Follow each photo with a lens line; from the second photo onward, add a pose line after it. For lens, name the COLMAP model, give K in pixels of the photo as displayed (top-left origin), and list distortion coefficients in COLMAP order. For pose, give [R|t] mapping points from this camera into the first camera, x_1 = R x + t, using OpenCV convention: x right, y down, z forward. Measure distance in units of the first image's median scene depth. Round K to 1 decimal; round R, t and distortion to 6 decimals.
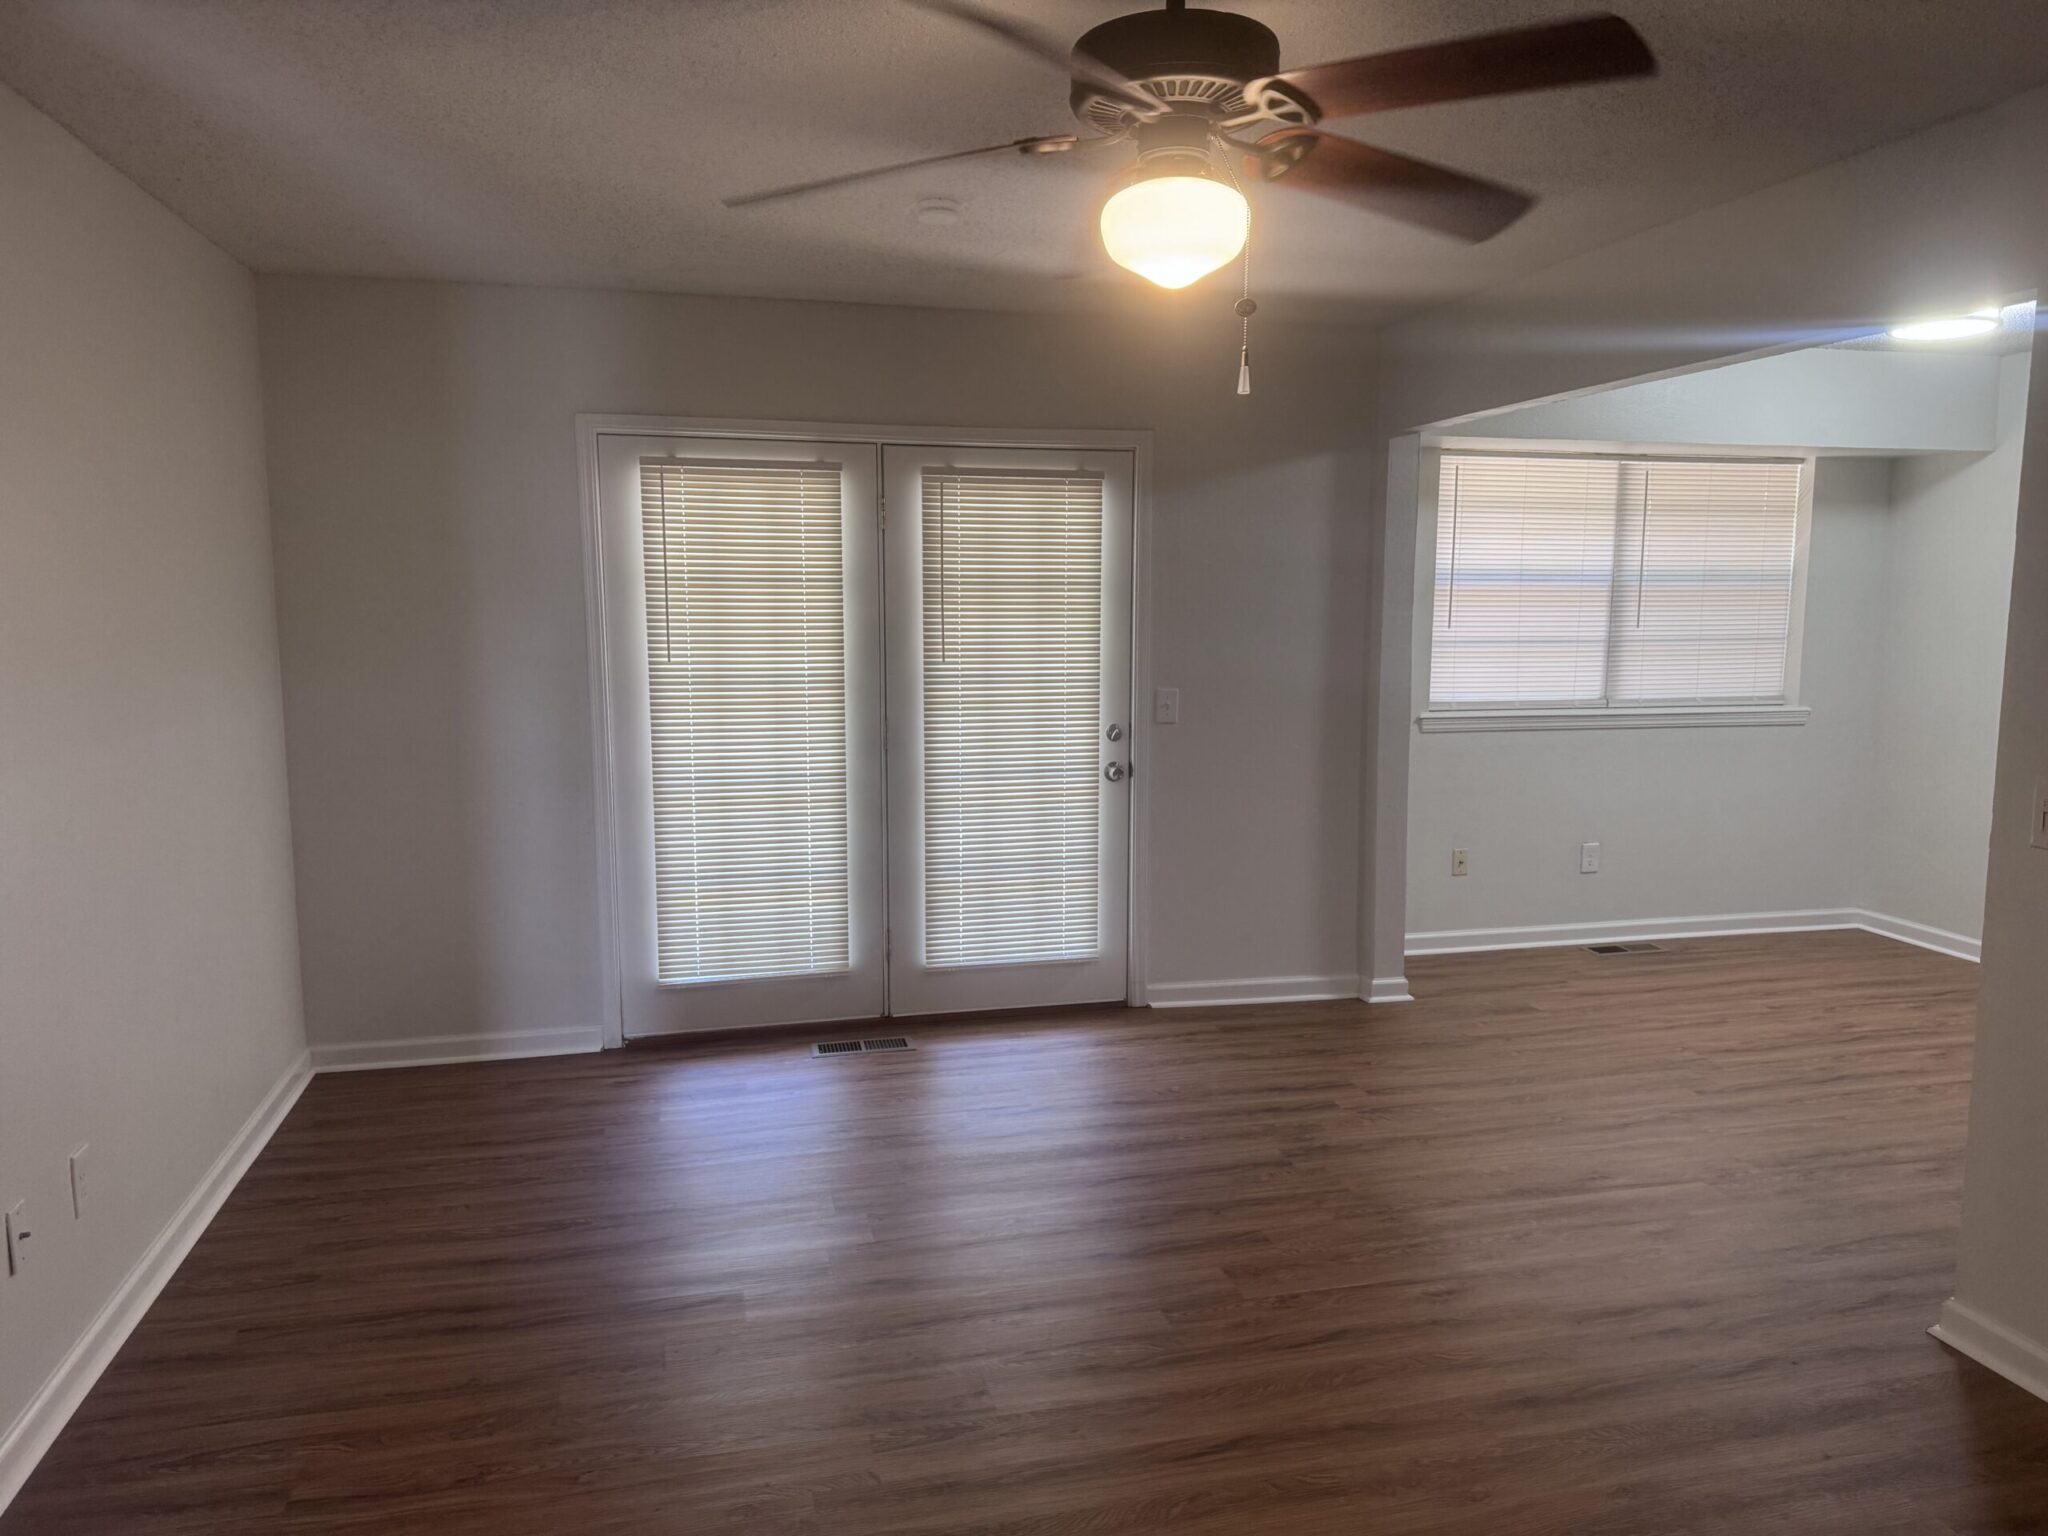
lens RADIAL K [[1400.6, 0, 963.4], [0, 1400.6, 696.0], [0, 0, 1]] dist [0.090509, -0.111641]
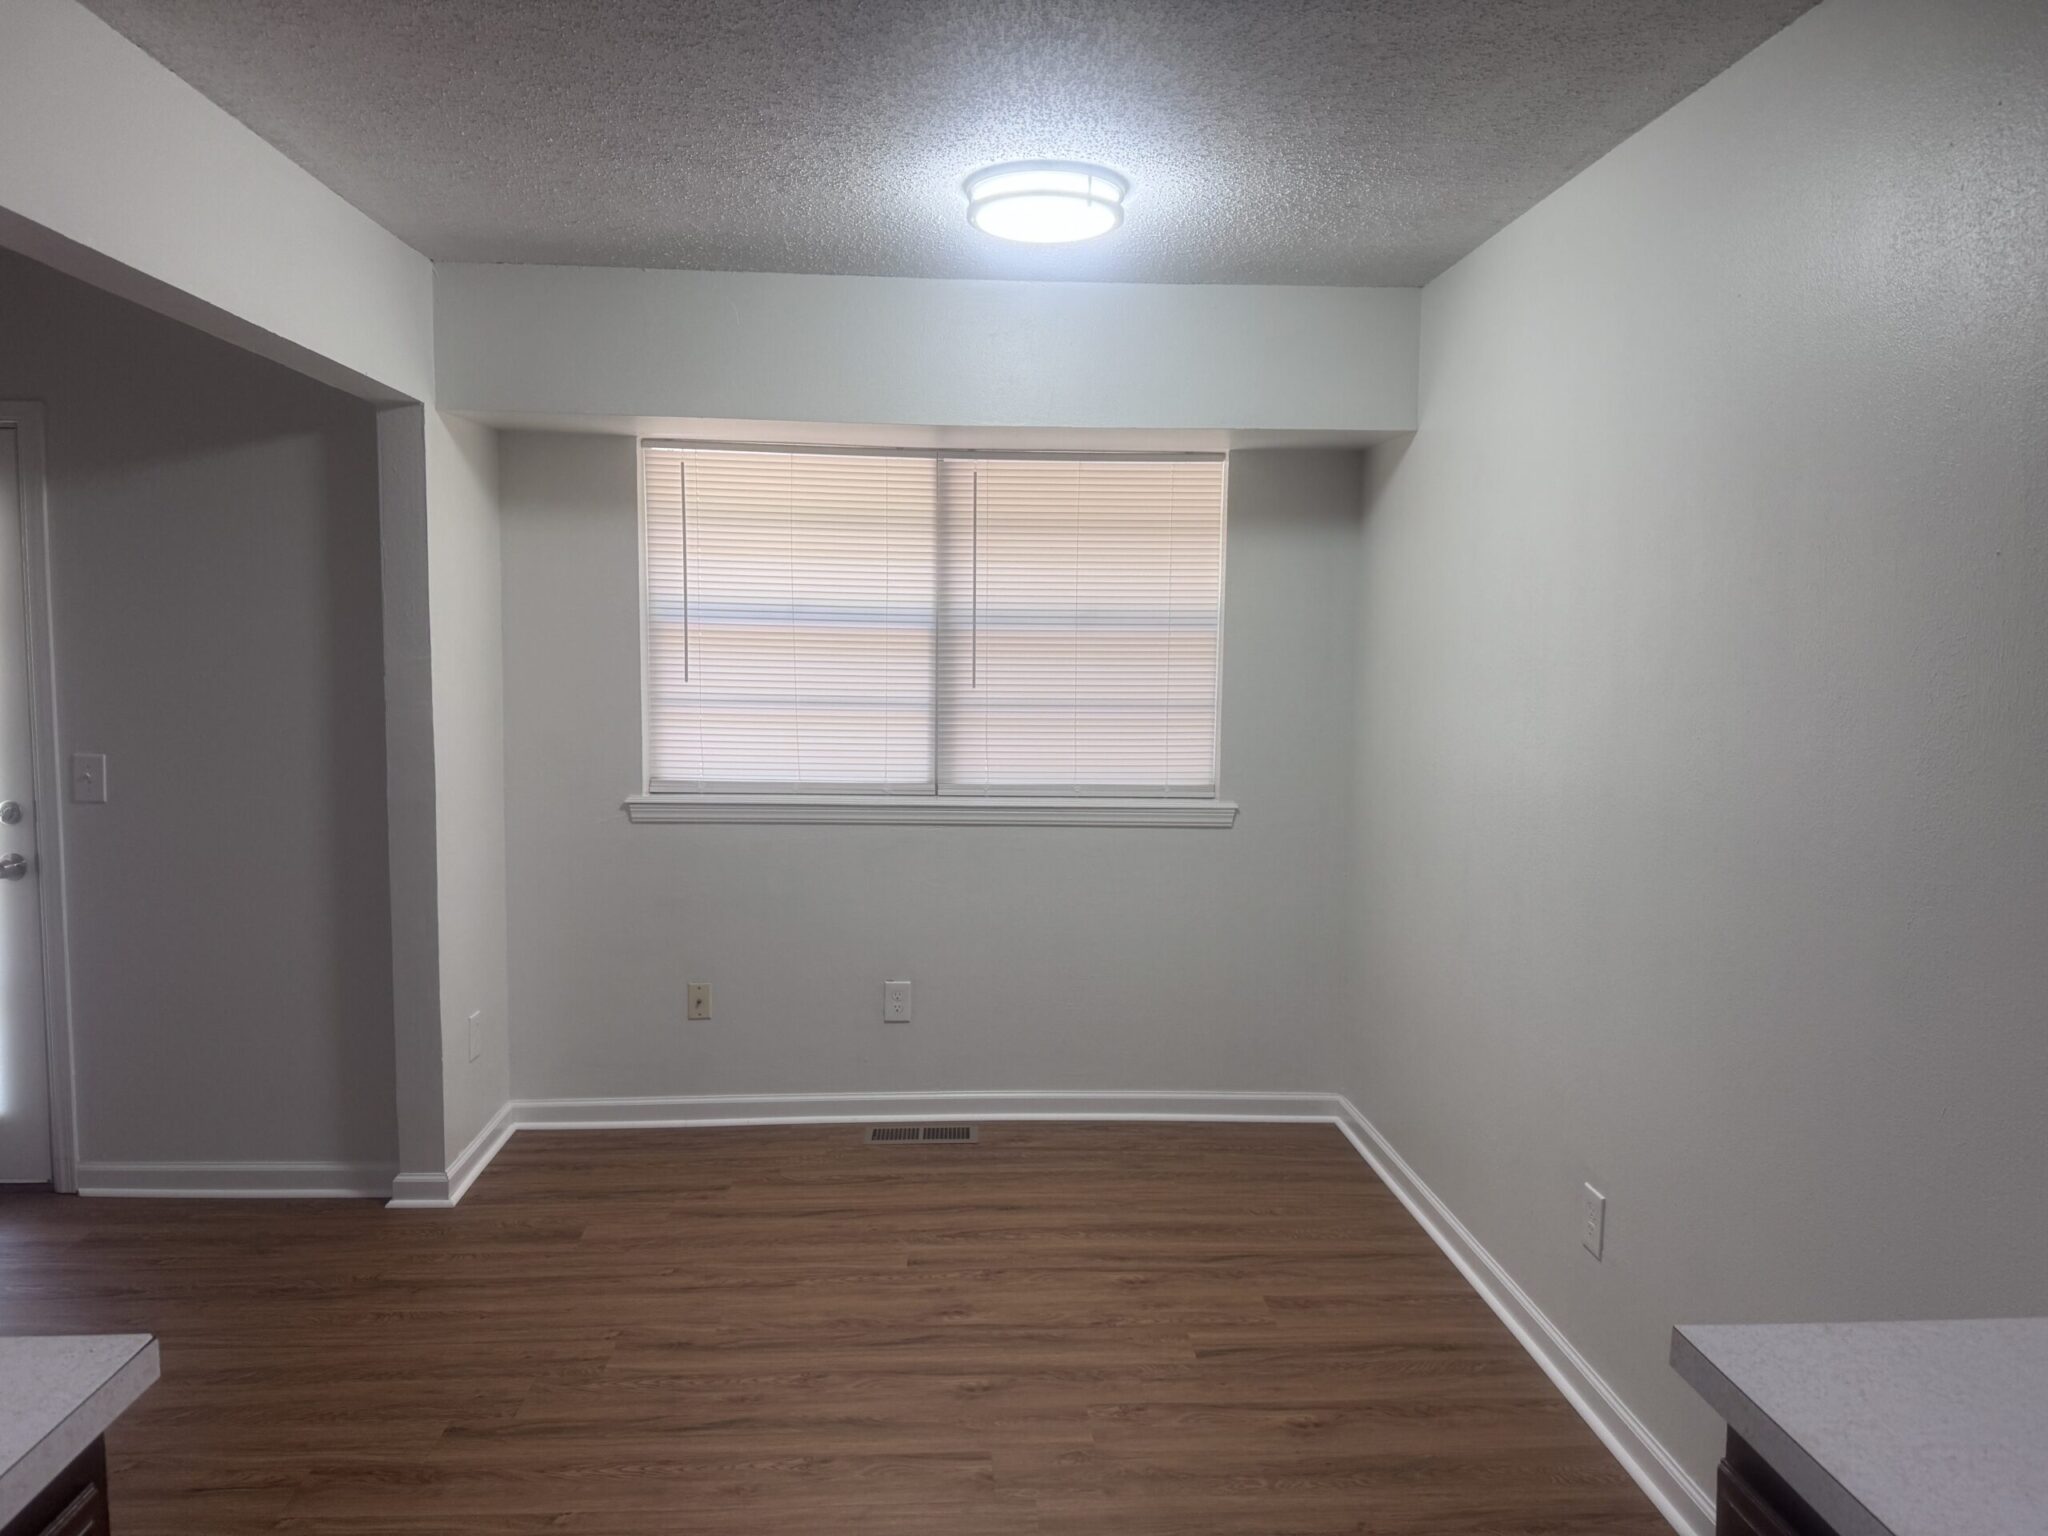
lens RADIAL K [[1400.6, 0, 963.4], [0, 1400.6, 696.0], [0, 0, 1]] dist [0.090509, -0.111641]
pose [[0.985430, 0.022675, -0.168565, 0.613288], [-0.027937, 0.999192, -0.028908, -0.023539], [0.167774, 0.033196, 0.985266, 0.302834]]
